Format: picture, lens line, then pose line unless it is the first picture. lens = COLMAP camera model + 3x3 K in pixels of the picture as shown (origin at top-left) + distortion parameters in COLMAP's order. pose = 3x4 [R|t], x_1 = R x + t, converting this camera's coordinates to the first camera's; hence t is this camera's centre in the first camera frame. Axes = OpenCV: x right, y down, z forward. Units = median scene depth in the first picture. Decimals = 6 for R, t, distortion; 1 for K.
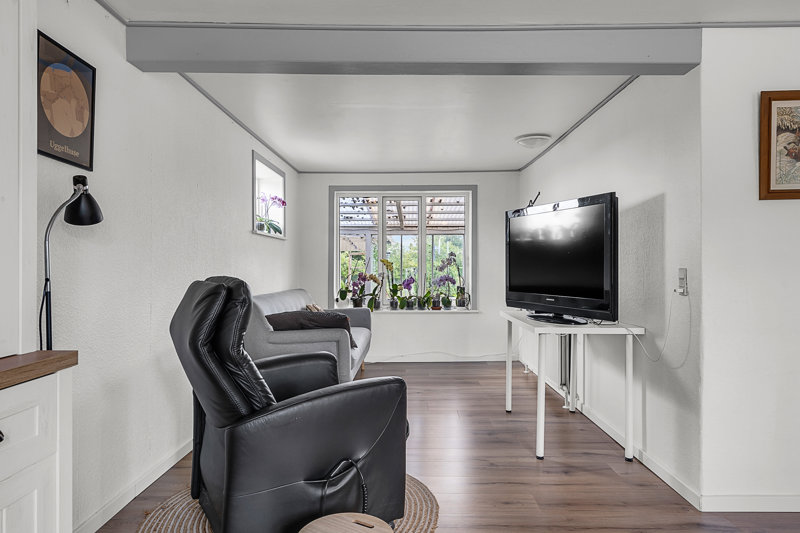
lens RADIAL K [[494.2, 0, 401.0], [0, 494.2, 263.7], [0, 0, 1]] dist [-0.005003, 0.001392]
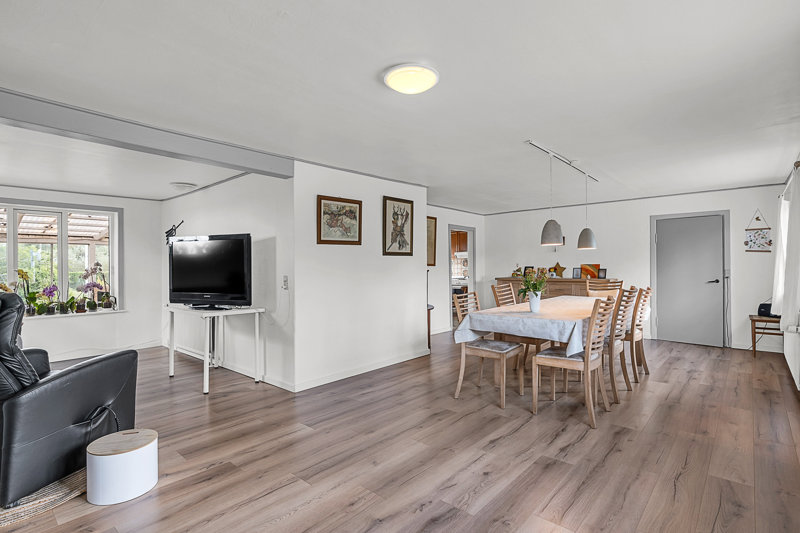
lens RADIAL K [[397.6, 0, 401.0], [0, 397.6, 266.7], [0, 0, 1]] dist [0.001821, 0.000329]
pose [[0.652649, -0.003866, 0.757650, -0.261325], [0.004596, 0.999989, 0.001143, -0.020797], [-0.757646, 0.002737, 0.652660, -0.308676]]
